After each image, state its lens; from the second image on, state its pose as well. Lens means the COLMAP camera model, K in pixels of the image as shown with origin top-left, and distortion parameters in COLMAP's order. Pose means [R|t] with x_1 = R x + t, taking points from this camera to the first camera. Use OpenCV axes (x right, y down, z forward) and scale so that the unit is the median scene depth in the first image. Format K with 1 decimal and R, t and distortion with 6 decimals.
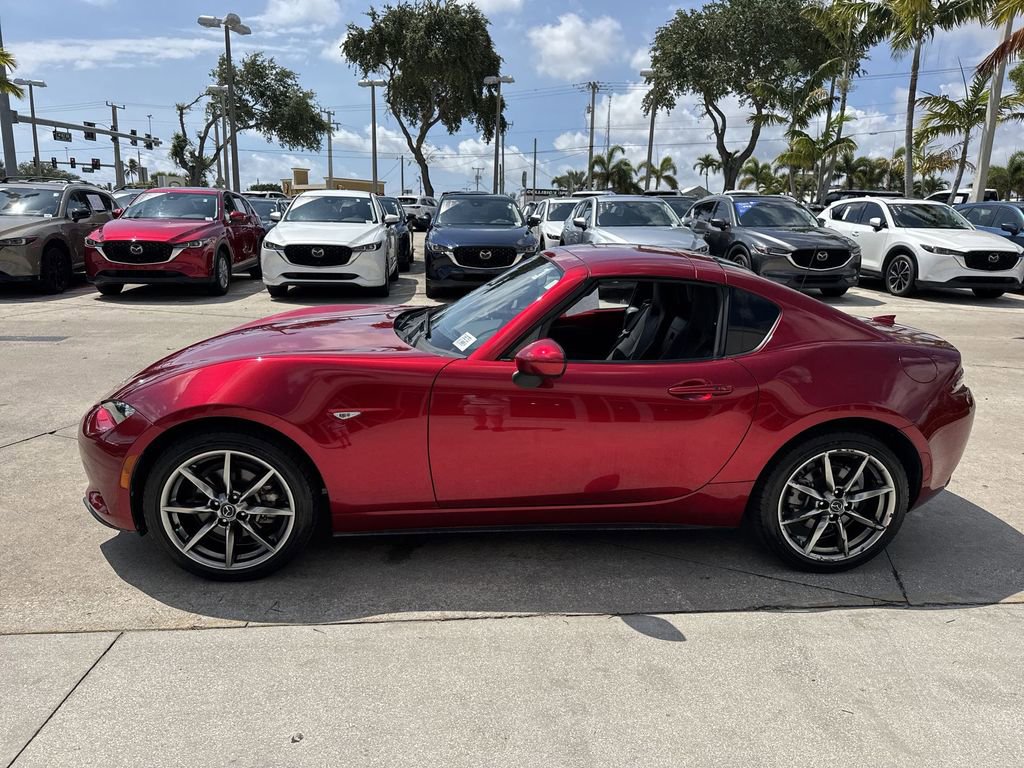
lens RADIAL K [[720.1, 0, 514.9], [0, 720.1, 388.1], [0, 0, 1]] dist [0.031356, -0.042107]
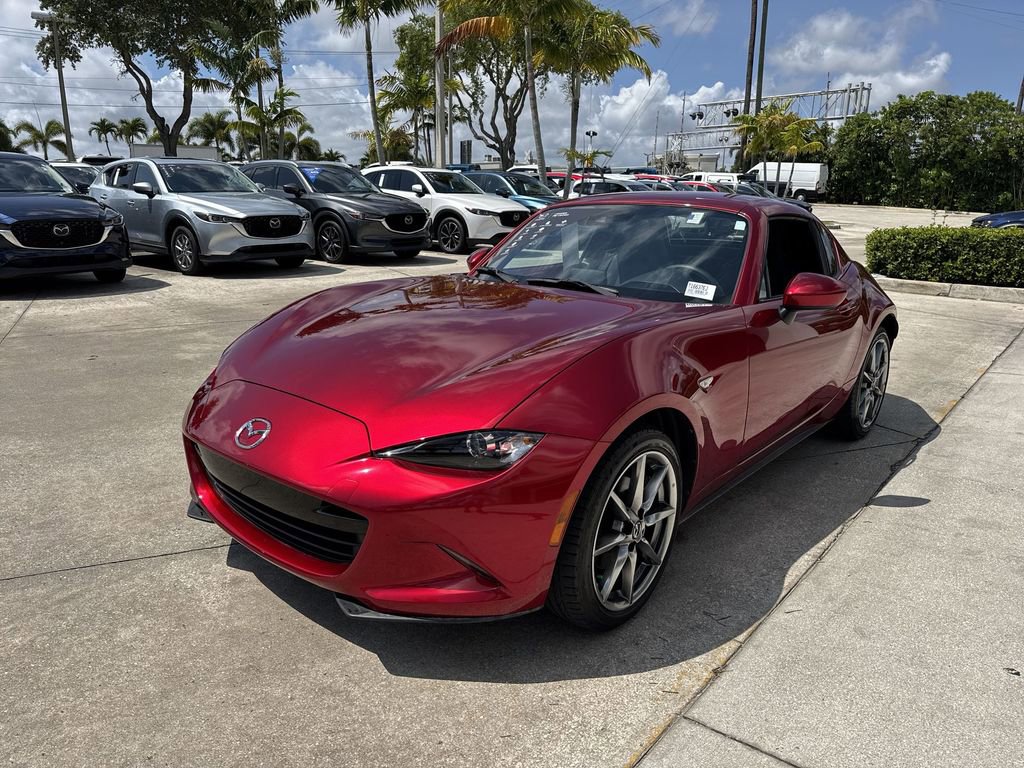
lens RADIAL K [[720.1, 0, 514.9], [0, 720.1, 388.1], [0, 0, 1]] dist [0.031356, -0.042107]
pose [[0.711239, -0.193027, 0.675928, -0.251700], [0.169342, 0.980290, 0.101755, -0.021399], [-0.682248, 0.042091, 0.729909, 0.130671]]
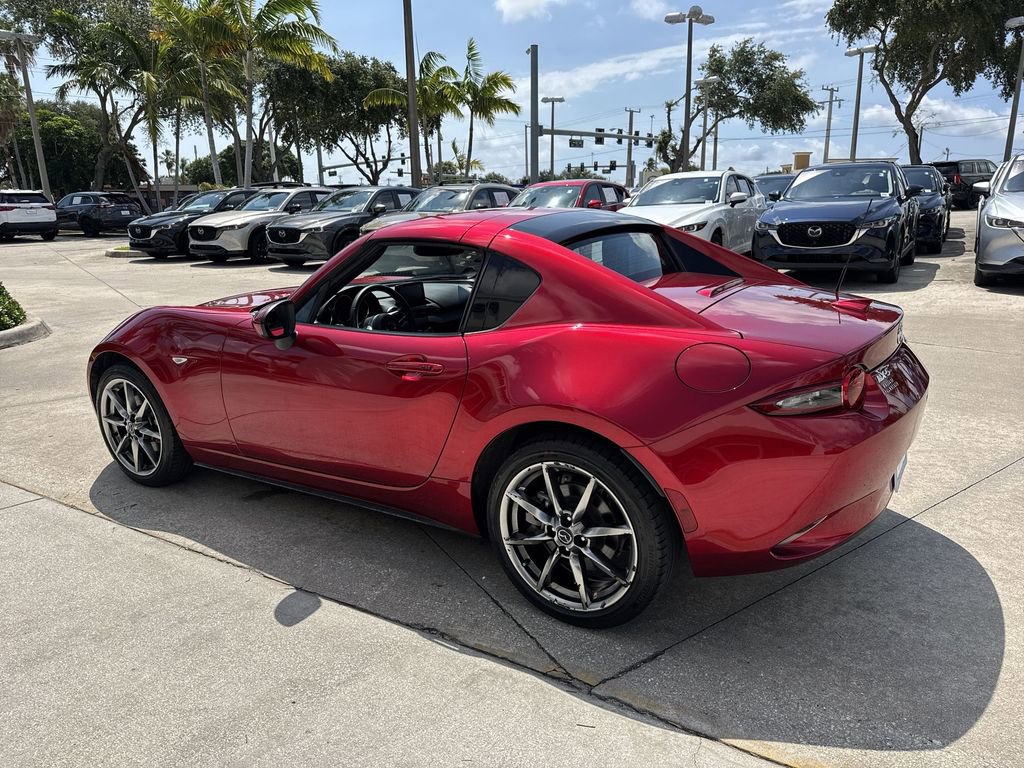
lens RADIAL K [[731.1, 0, 523.6], [0, 731.1, 383.8], [0, 0, 1]] dist [0.040492, -0.053802]
pose [[0.792812, 0.101458, -0.600962, 0.233973], [-0.098336, 0.994422, 0.038155, -0.006353], [0.601481, 0.028846, 0.798366, 0.096488]]
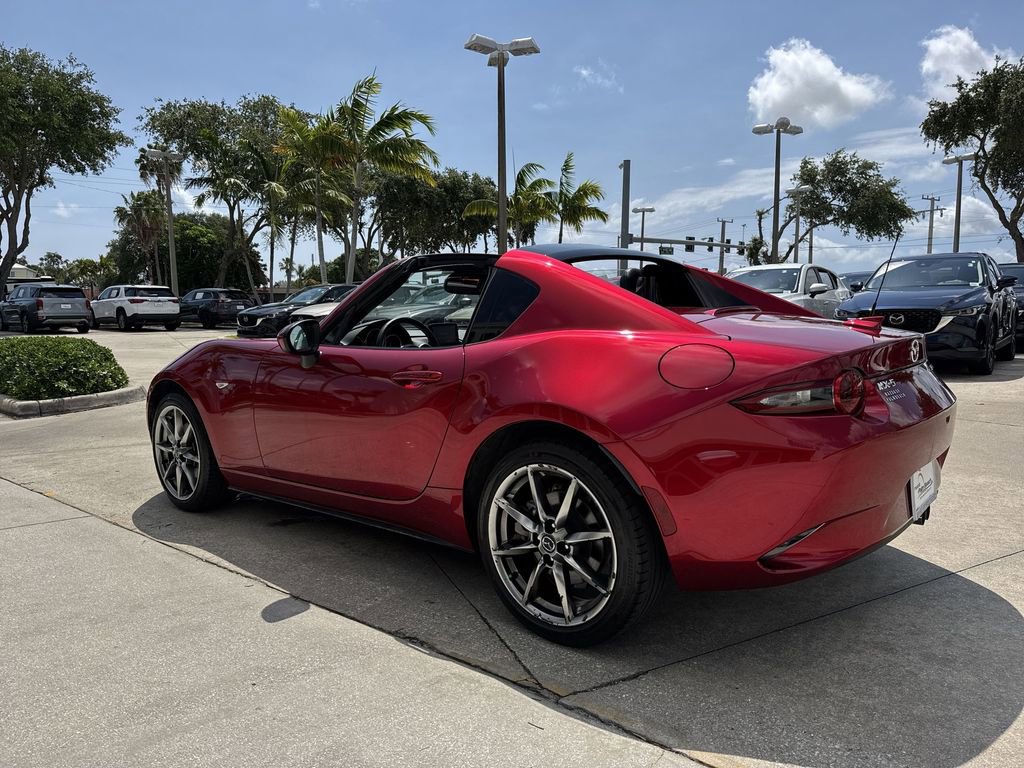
lens RADIAL K [[729.9, 0, 520.5], [0, 729.9, 385.0], [0, 0, 1]] dist [0.046106, -0.061315]
pose [[0.707590, 0.035941, -0.705708, 0.257948], [-0.135536, 0.987065, -0.085627, 0.018996], [0.693503, 0.156238, 0.703309, 0.117328]]
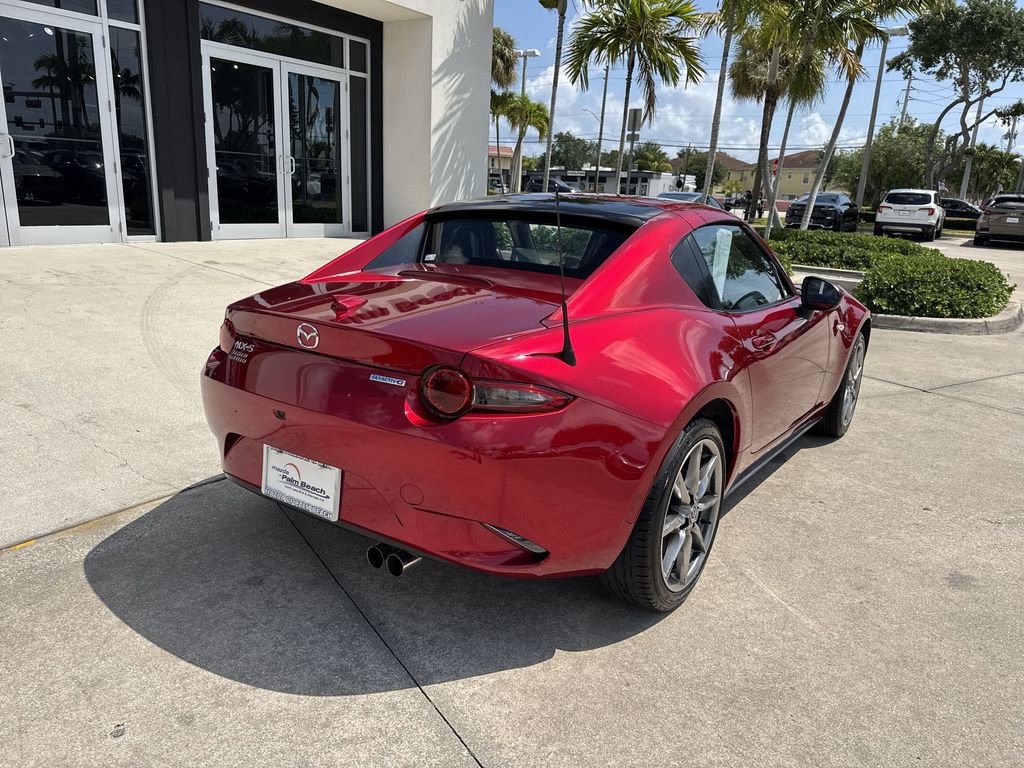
lens RADIAL K [[710.9, 0, 506.1], [0, 710.9, 391.2], [0, 0, 1]] dist [0.045715, -0.060734]
pose [[-0.665854, 0.137369, -0.733327, 0.291521], [-0.240042, 0.891198, 0.384898, -0.095612], [0.706412, 0.432315, -0.560433, 0.493719]]
